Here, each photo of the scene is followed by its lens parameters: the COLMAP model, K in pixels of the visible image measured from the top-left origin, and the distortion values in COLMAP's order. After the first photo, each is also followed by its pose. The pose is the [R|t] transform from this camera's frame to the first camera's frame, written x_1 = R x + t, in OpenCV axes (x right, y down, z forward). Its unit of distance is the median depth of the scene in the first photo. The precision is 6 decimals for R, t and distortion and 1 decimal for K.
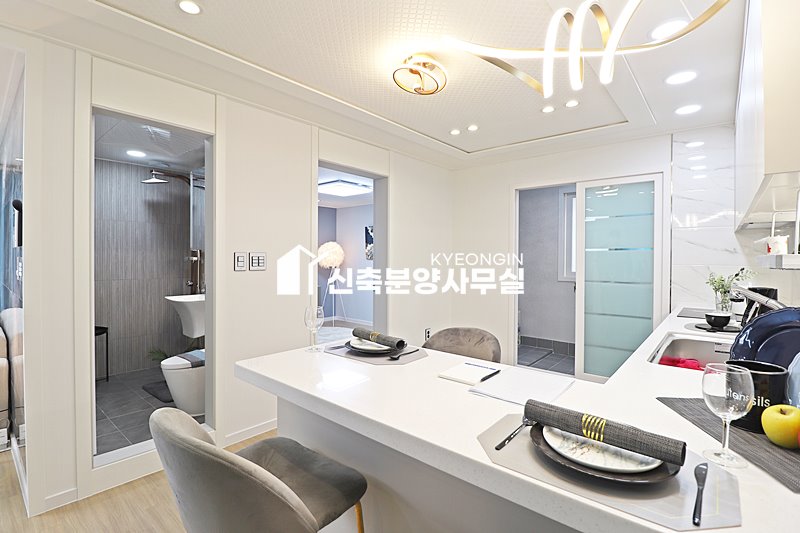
lens RADIAL K [[372.0, 0, 397.7], [0, 372.0, 265.8], [0, 0, 1]] dist [-0.013602, -0.002976]
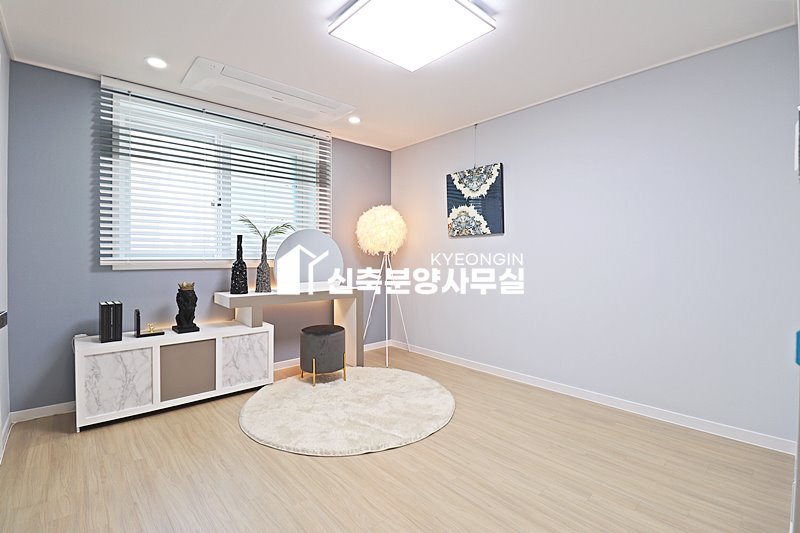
lens RADIAL K [[372.0, 0, 401.2], [0, 372.0, 262.3], [0, 0, 1]] dist [-0.013602, -0.002976]
pose [[0.991441, -0.002574, -0.130529, -0.082401], [0.004162, 0.999921, 0.011892, 0.010749], [0.130488, -0.012333, 0.991373, 0.473975]]
